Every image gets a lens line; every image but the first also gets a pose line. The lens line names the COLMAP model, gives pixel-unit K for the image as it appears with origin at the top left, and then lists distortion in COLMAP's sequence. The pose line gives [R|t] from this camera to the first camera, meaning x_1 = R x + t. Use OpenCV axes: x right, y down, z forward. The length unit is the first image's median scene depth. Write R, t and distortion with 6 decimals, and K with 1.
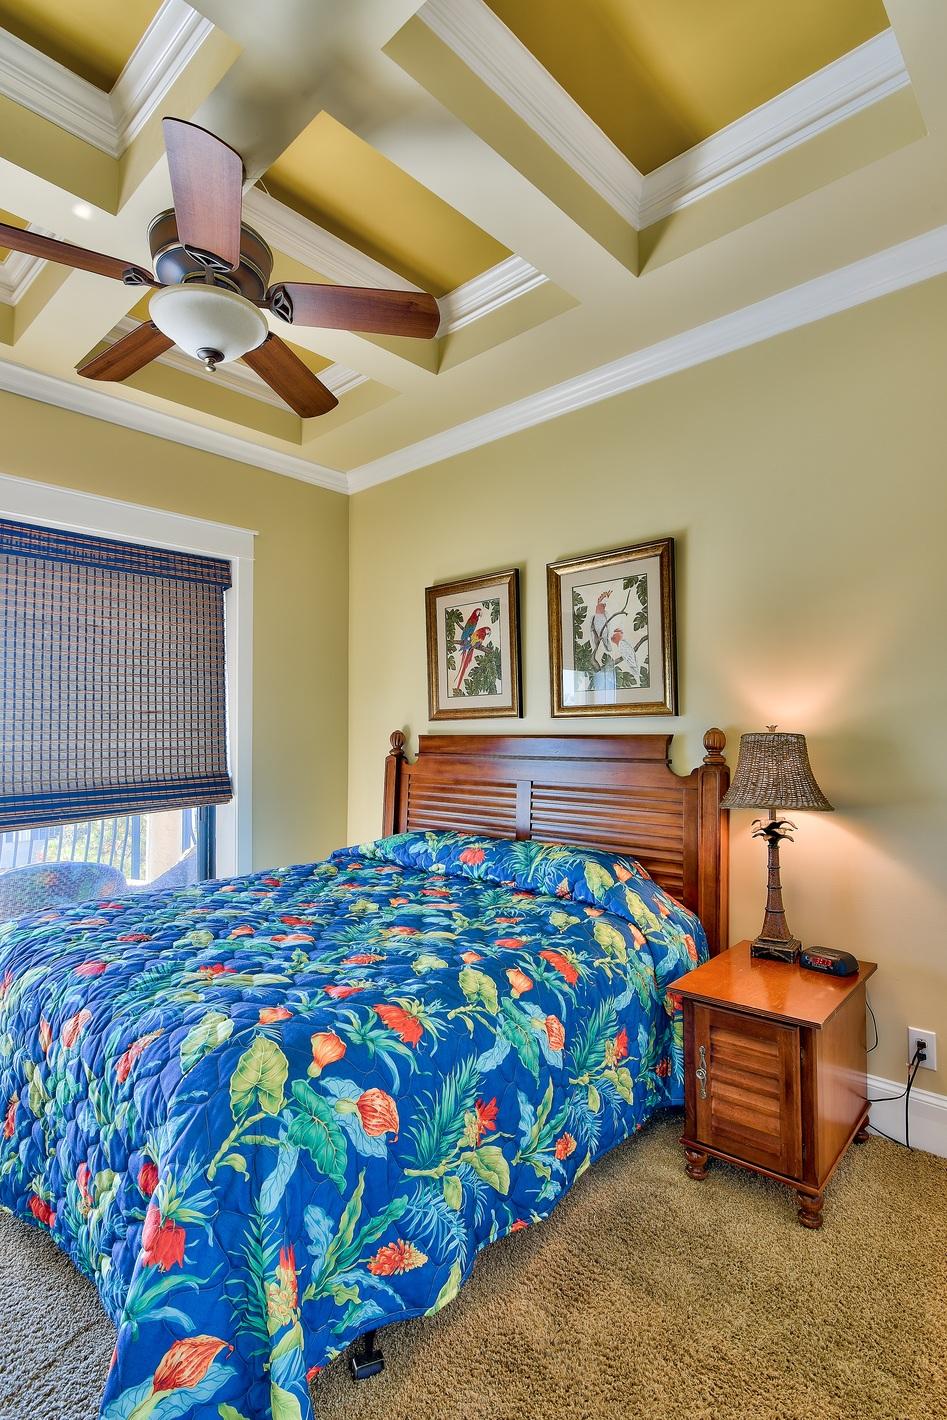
lens RADIAL K [[714.7, 0, 458.0], [0, 714.7, 705.1], [0, 0, 1]] dist [-0.006641, 0.002485]
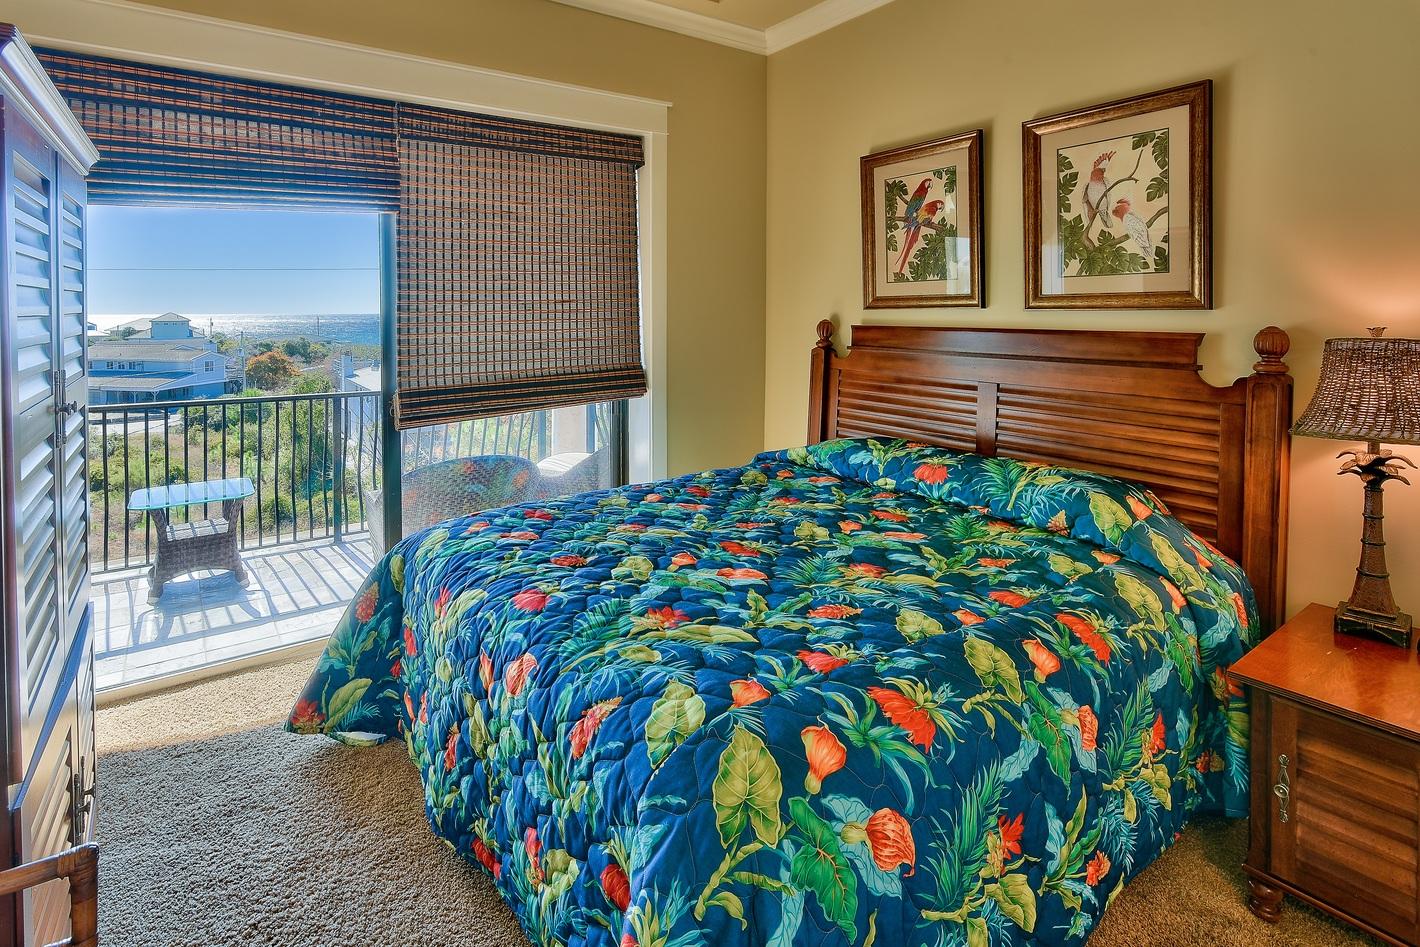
lens RADIAL K [[714.7, 0, 681.1], [0, 714.7, 298.4], [0, 0, 1]] dist [-0.006641, 0.002485]
pose [[0.979250, -0.003351, -0.202631, -0.108079], [0.010677, 0.999328, 0.035074, -0.031999], [0.202377, -0.036510, 0.978627, 0.127905]]
